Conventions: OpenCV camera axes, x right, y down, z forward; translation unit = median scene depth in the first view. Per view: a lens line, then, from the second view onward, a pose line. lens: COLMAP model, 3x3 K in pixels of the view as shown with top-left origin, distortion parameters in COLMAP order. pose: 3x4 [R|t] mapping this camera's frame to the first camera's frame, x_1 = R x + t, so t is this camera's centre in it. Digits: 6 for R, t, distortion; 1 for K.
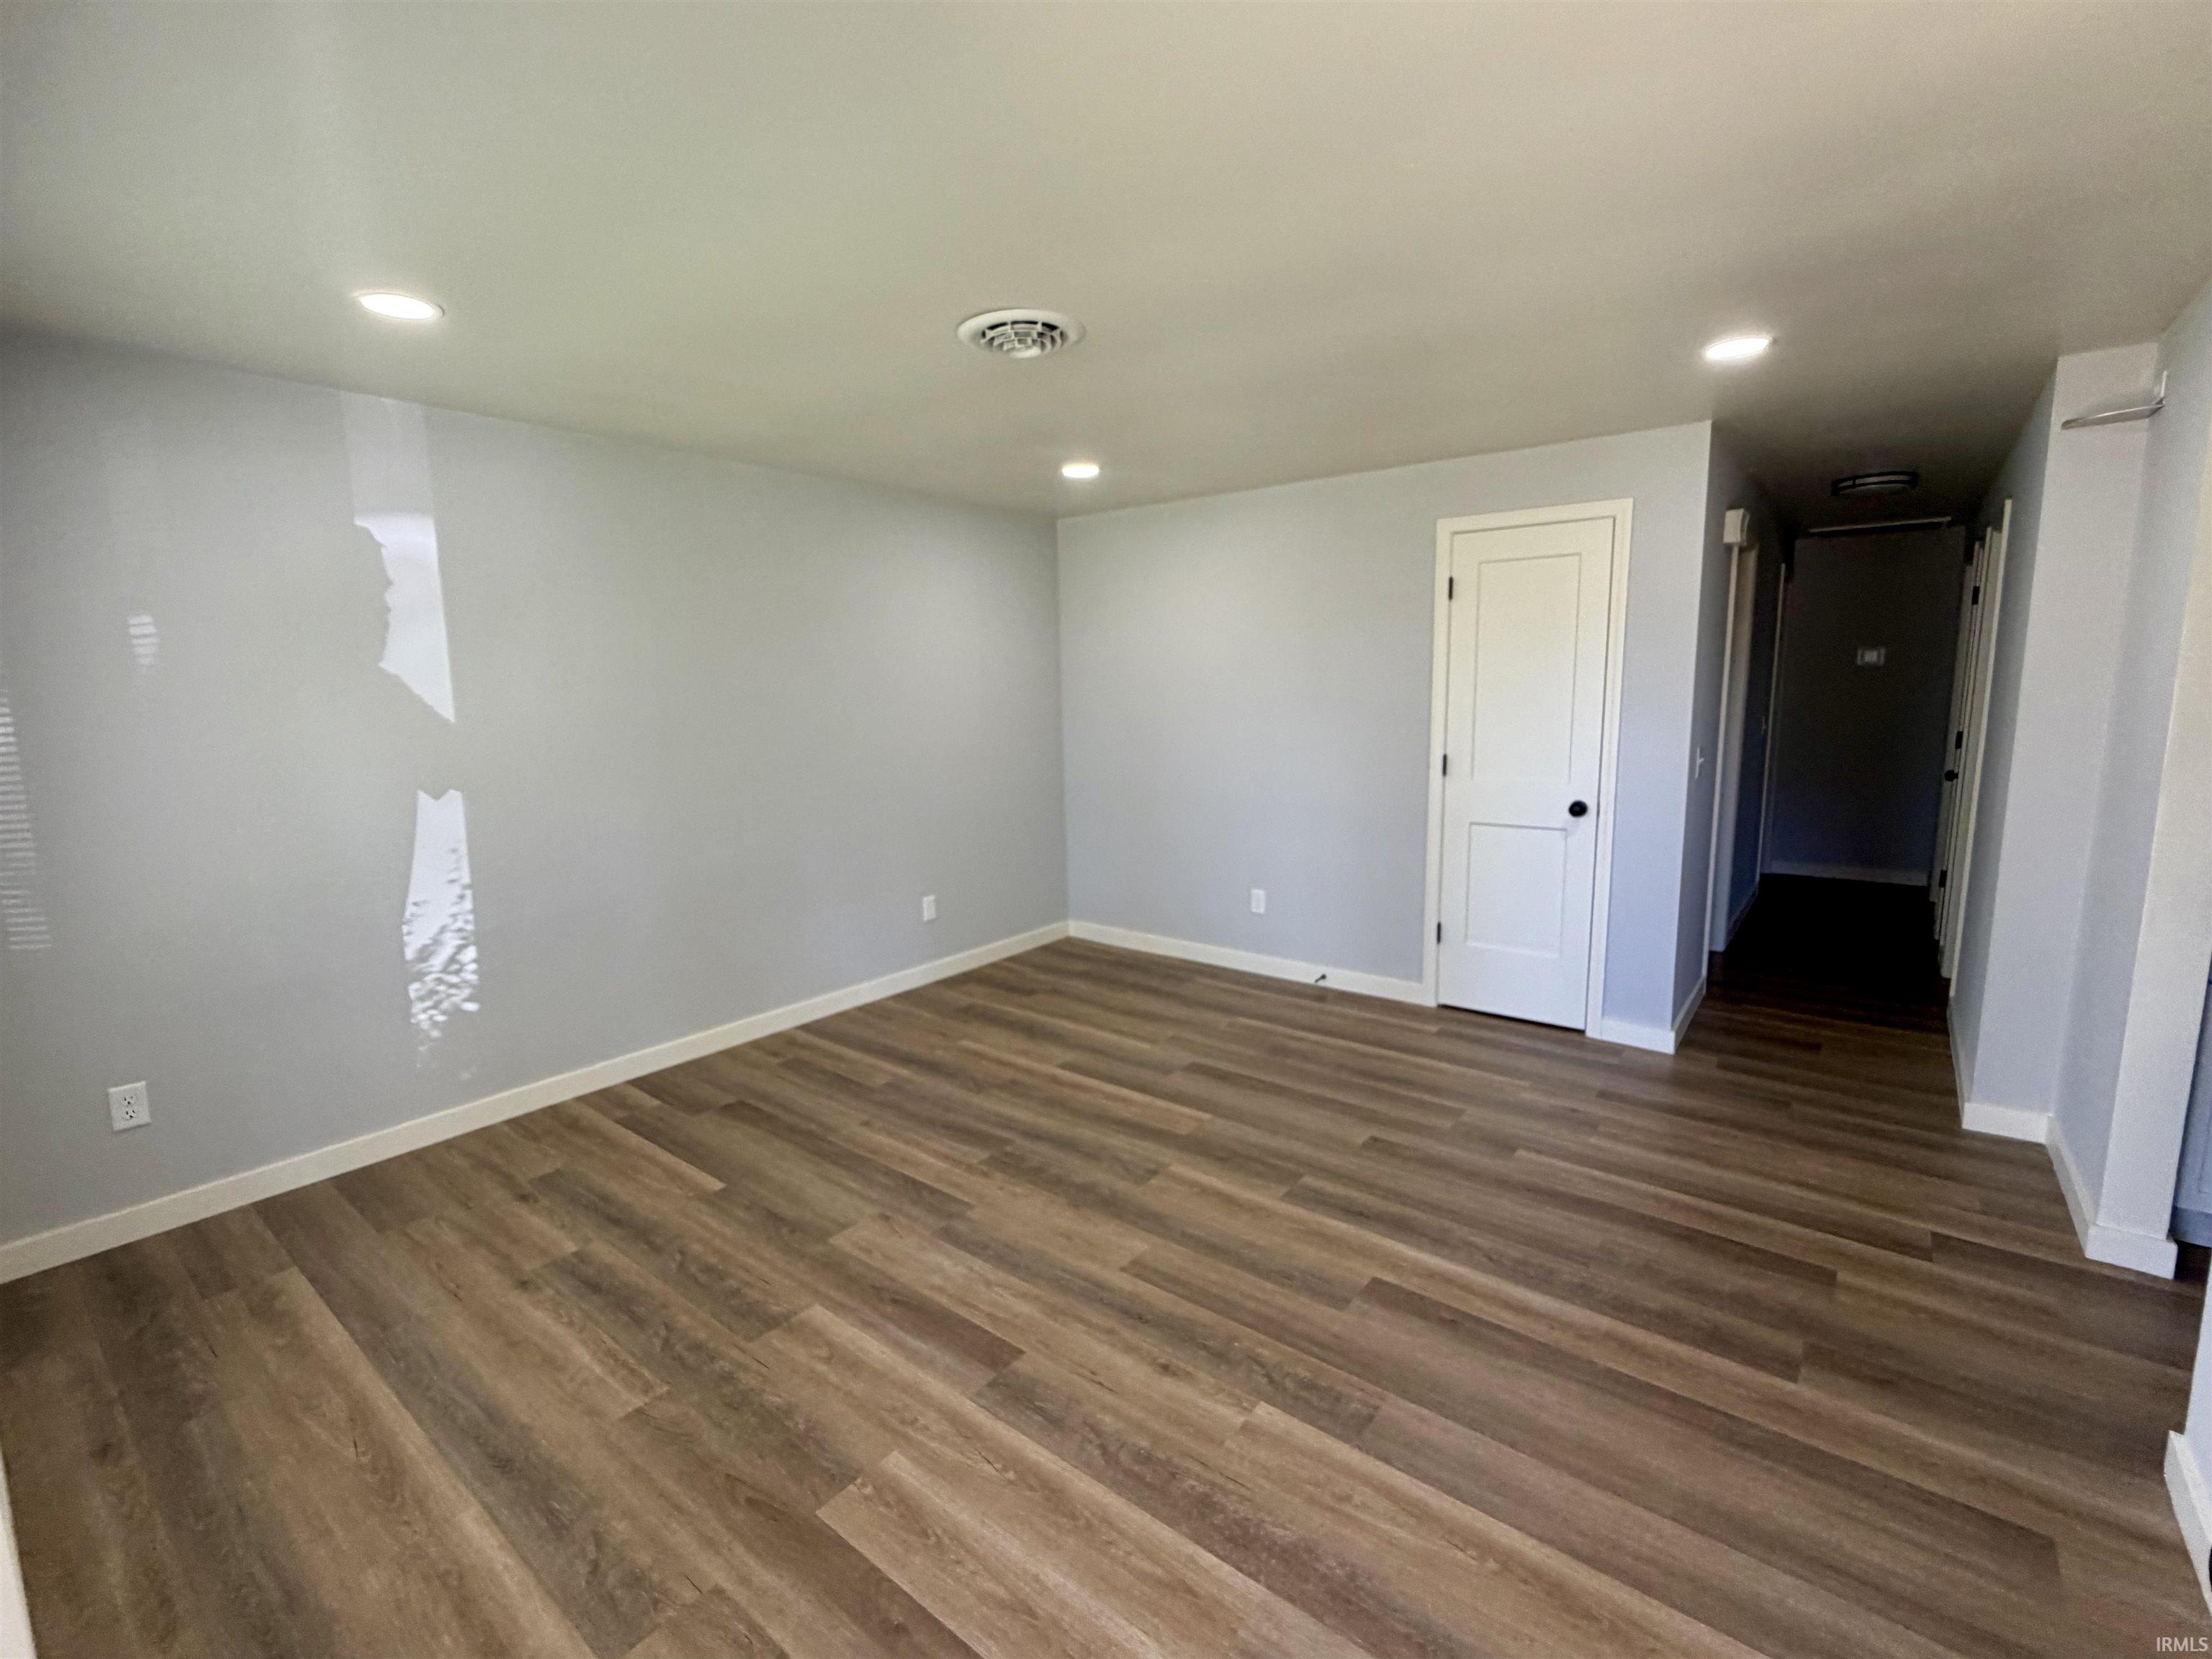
lens RADIAL K [[968.9, 0, 1106.0], [0, 968.9, 829.5], [0, 0, 1]] dist [0.001928, -0.000084]
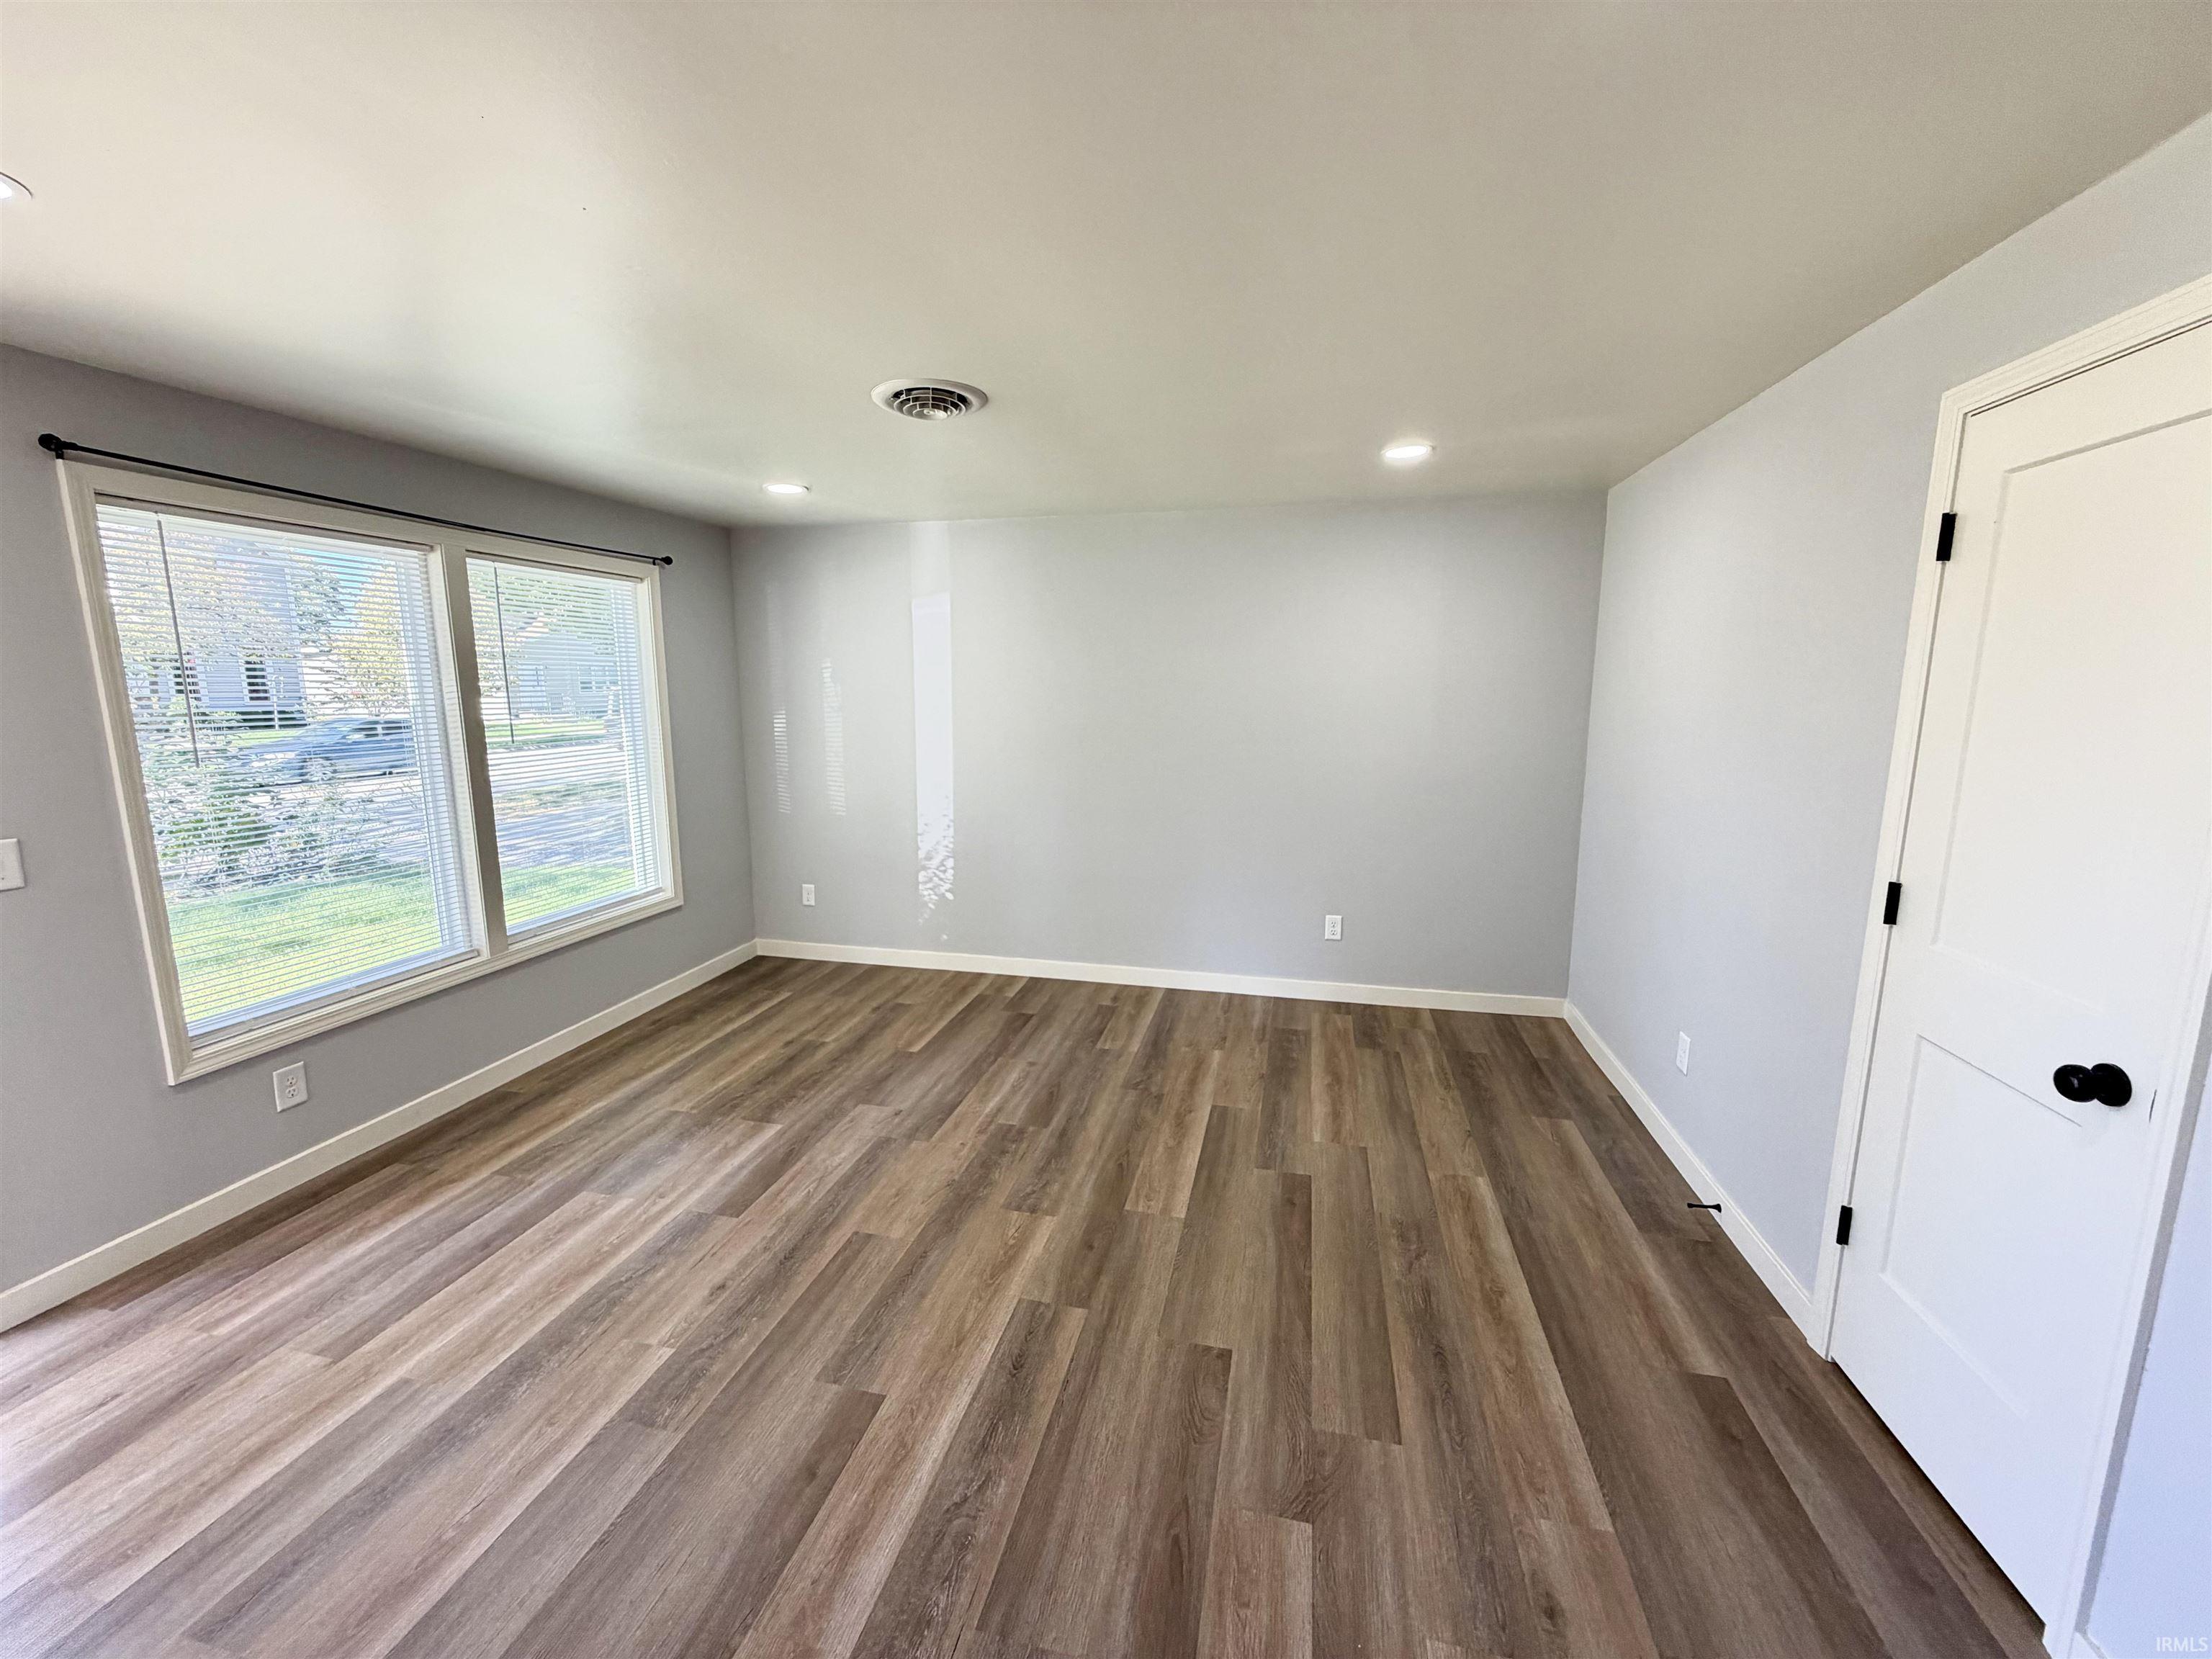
lens RADIAL K [[876.8, 0, 1106.0], [0, 876.8, 829.5], [0, 0, 1]] dist [-0.000077, 0.000241]
pose [[0.426214, 0.163068, -0.889804, 0.770762], [-0.139936, 0.983664, 0.113240, -0.131848], [0.893733, 0.076251, 0.442070, 0.608061]]
